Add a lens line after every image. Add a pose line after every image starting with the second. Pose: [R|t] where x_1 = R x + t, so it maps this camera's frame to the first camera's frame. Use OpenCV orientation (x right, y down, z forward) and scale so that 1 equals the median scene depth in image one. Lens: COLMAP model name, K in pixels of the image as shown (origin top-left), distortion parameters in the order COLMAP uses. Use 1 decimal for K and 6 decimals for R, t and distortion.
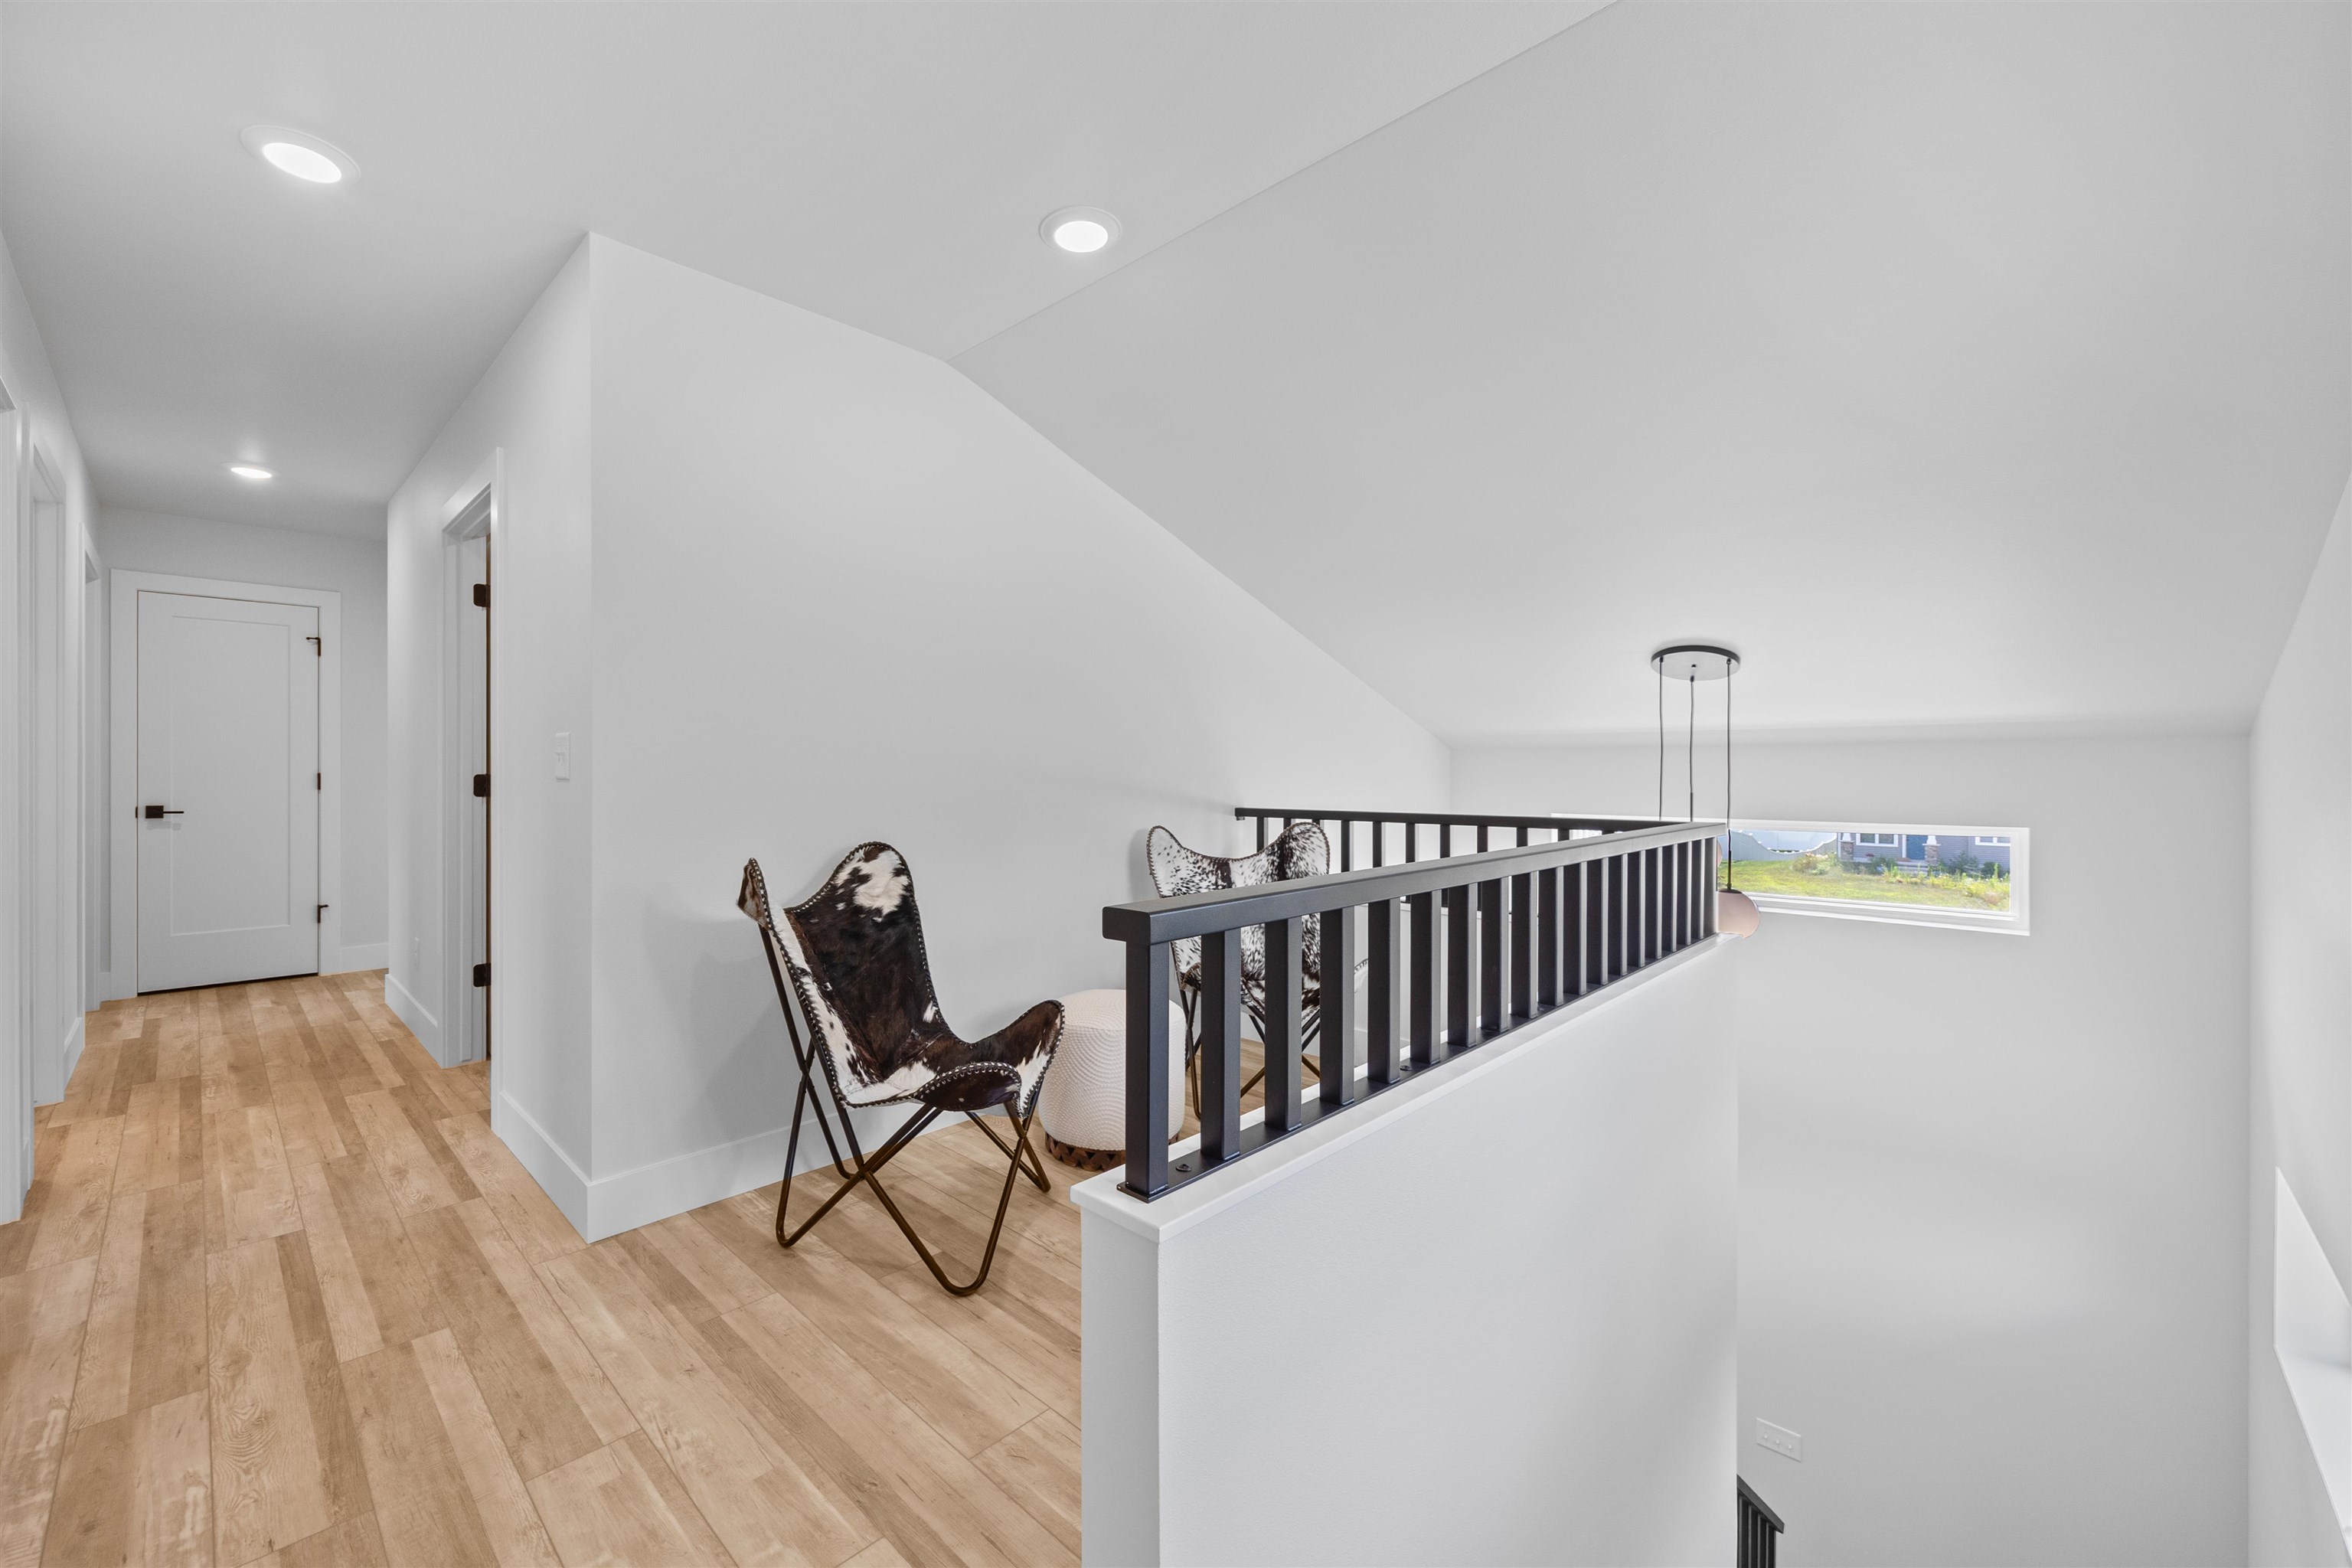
lens RADIAL K [[910.8, 0, 1168.3], [0, 910.8, 777.6], [0, 0, 1]] dist [0.005883, -0.001516]
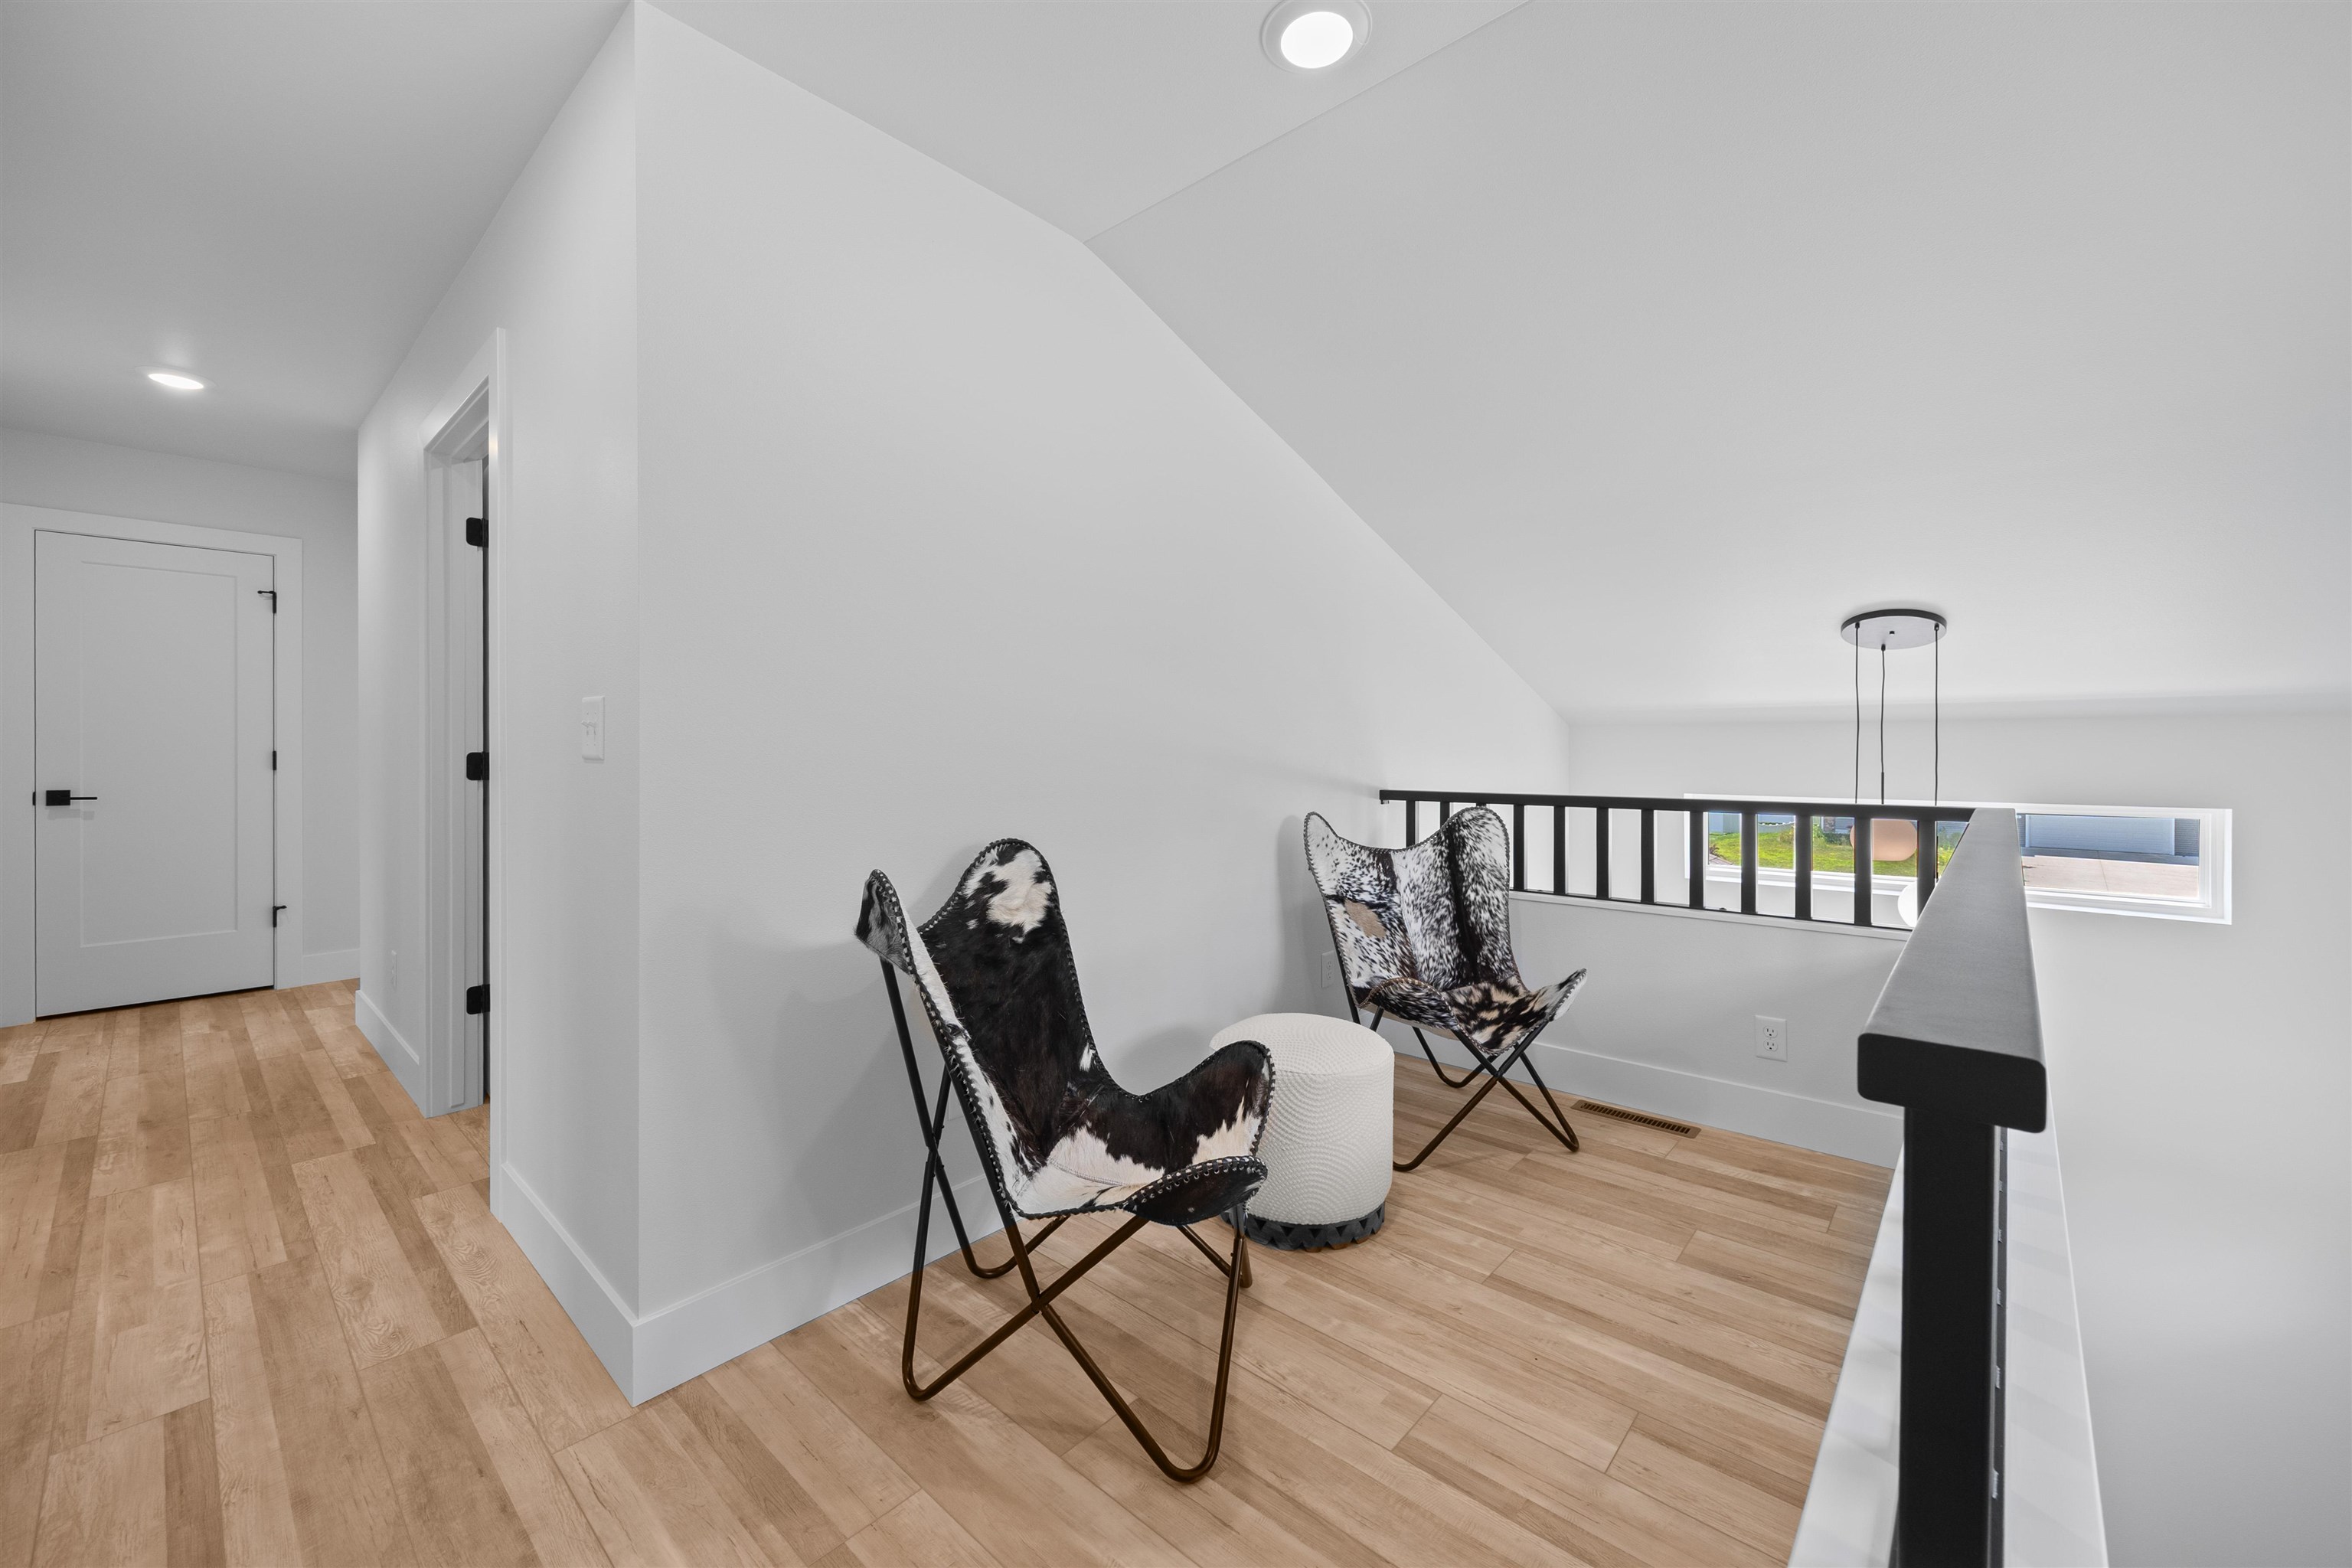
lens RADIAL K [[910.8, 0, 1274.7], [0, 910.8, 756.6], [0, 0, 1]] dist [0.005883, -0.001516]
pose [[0.997390, -0.000484, 0.072200, -0.162852], [0.000398, 0.999999, 0.001203, -0.000924], [-0.072200, -0.001172, 0.997389, 0.218505]]
